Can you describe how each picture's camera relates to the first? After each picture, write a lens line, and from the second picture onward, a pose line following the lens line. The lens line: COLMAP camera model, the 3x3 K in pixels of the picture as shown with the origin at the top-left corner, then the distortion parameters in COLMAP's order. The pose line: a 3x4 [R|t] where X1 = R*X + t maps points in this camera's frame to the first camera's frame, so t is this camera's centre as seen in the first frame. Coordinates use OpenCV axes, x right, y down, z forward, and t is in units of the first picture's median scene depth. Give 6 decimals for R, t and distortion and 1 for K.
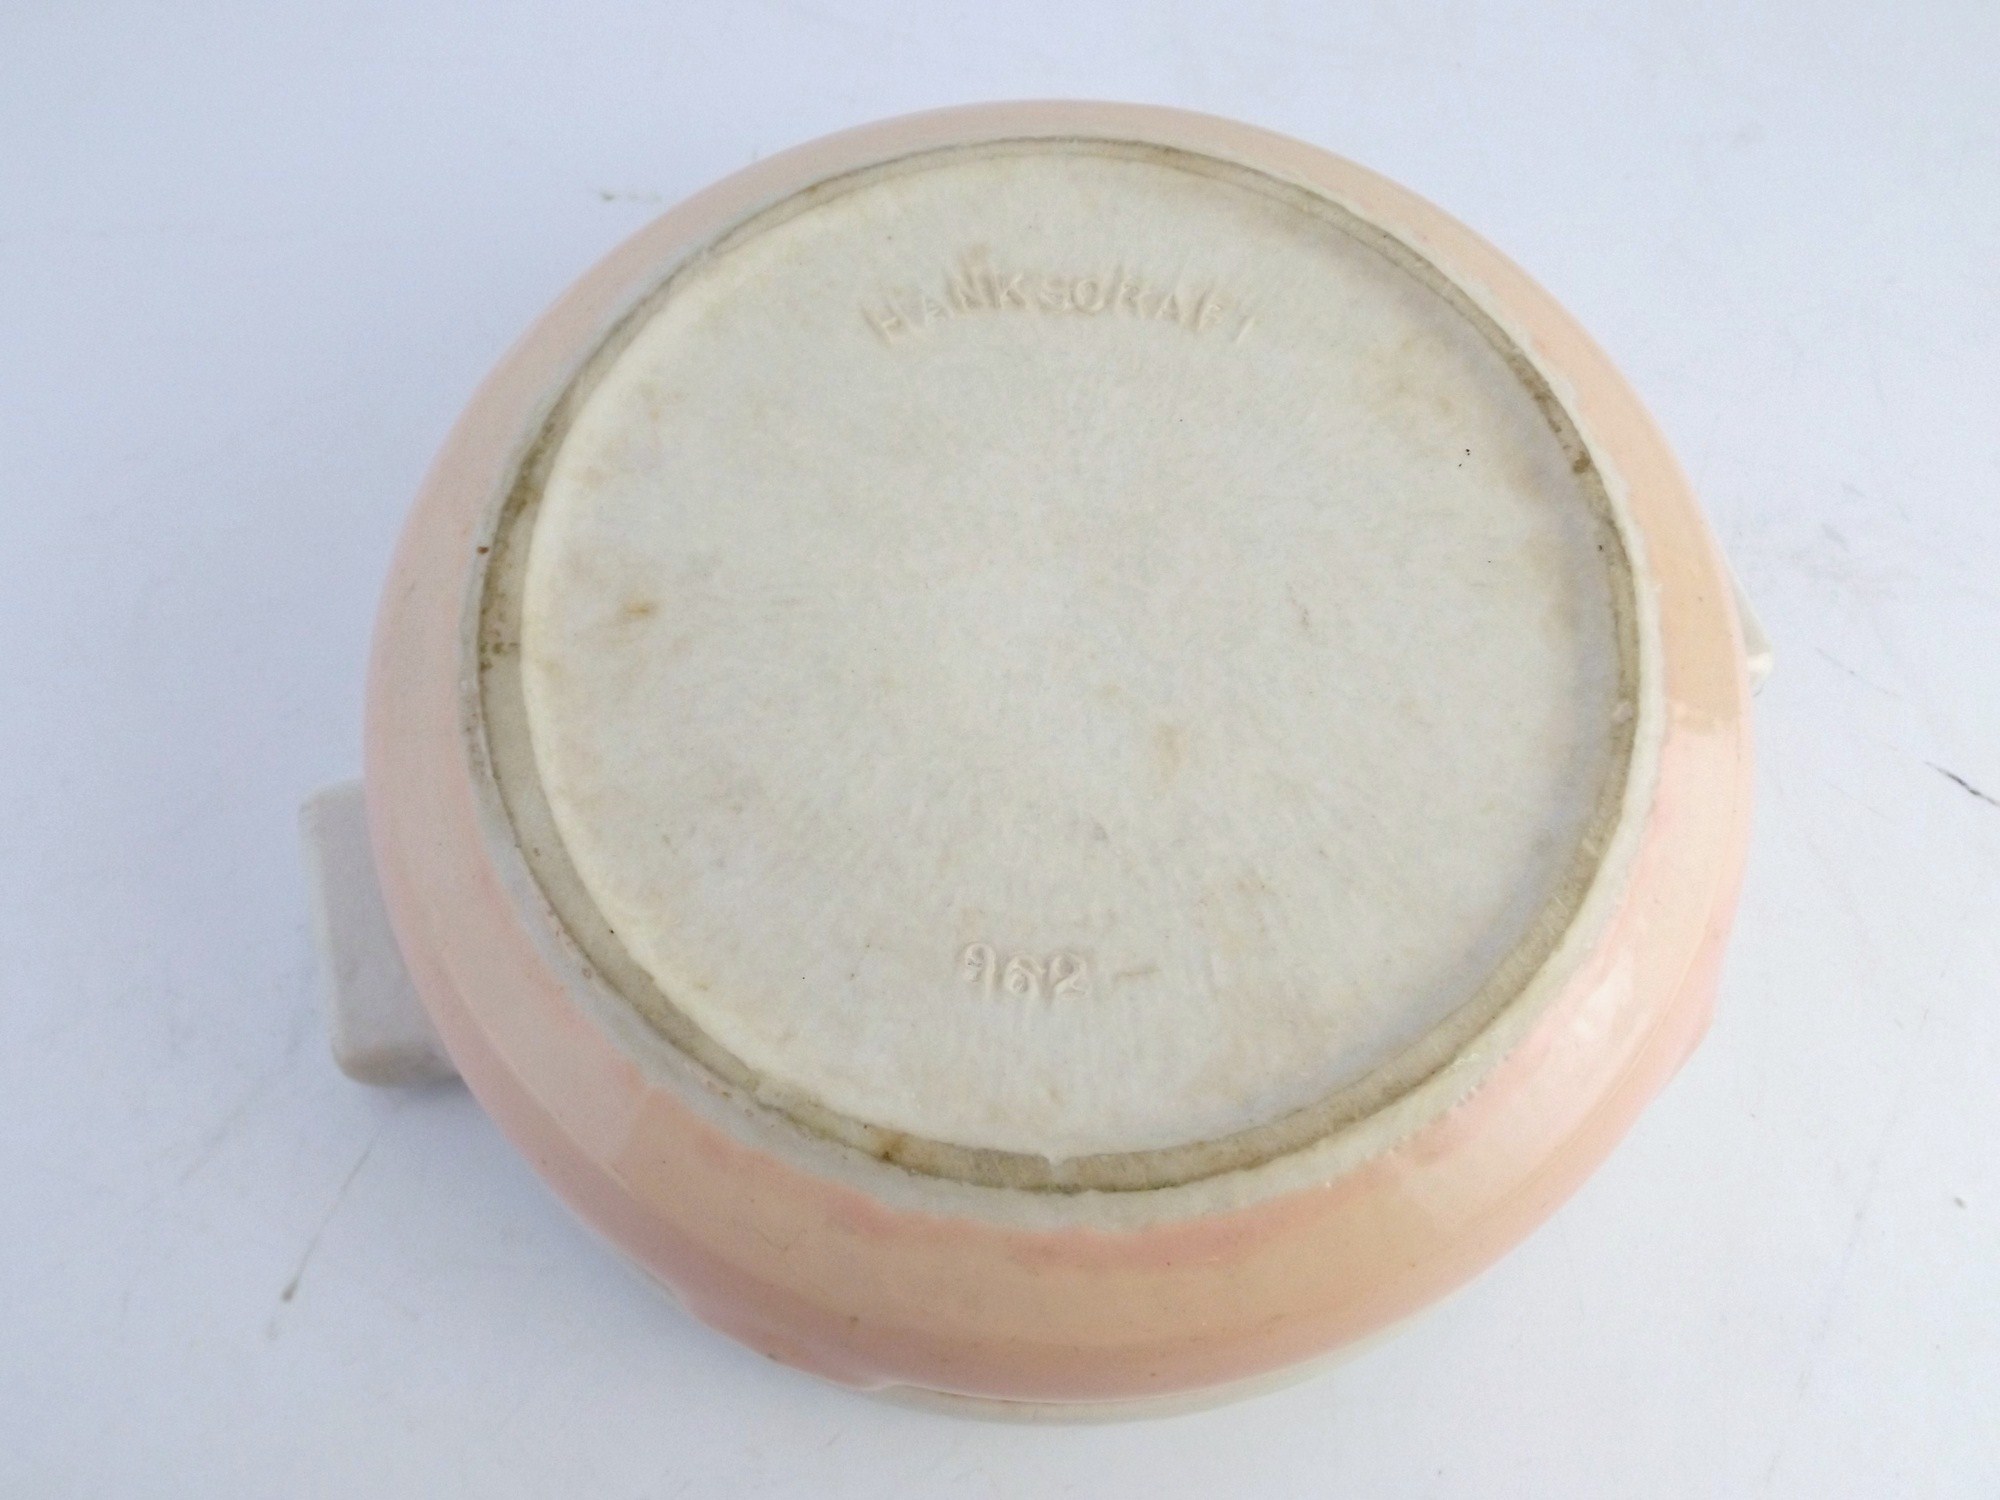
lens RADIAL K [[1420.9, 0, 1000.0], [0, 1420.9, 750.0], [0, 0, 1]] dist [0.041067, -0.044763]
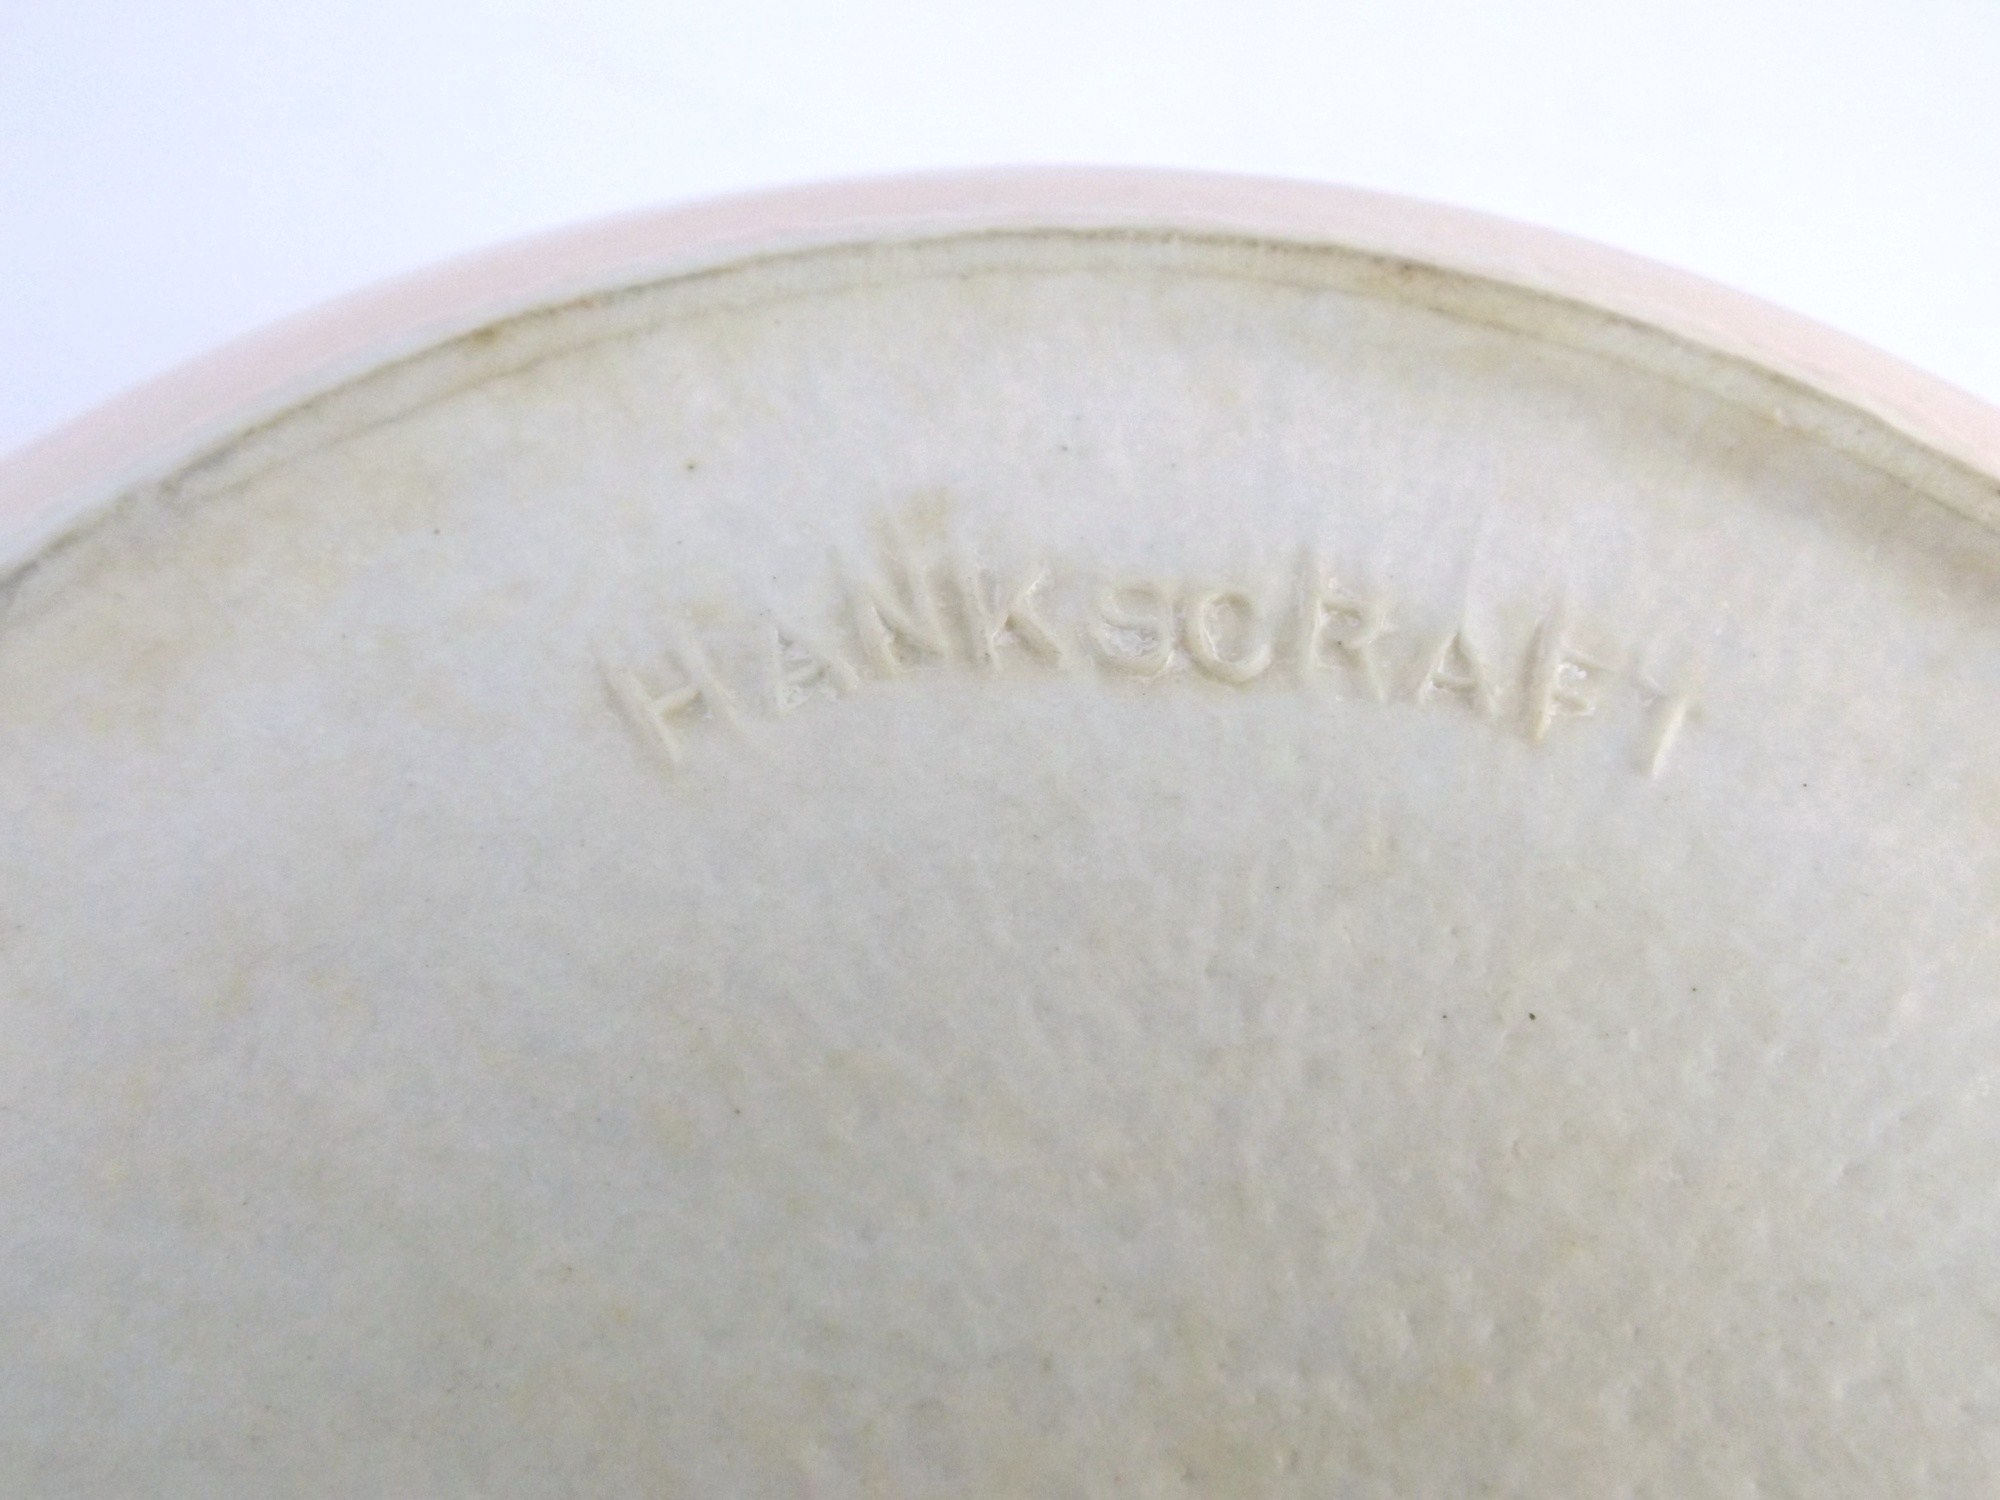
lens RADIAL K [[1420.9, 0, 1000.0], [0, 1420.9, 750.0], [0, 0, 1]] dist [0.041067, -0.044763]
pose [[0.998721, 0.010671, 0.049426, -0.015751], [-0.004481, 0.992311, -0.123692, -0.274061], [-0.050366, 0.123312, 0.991089, 0.726396]]
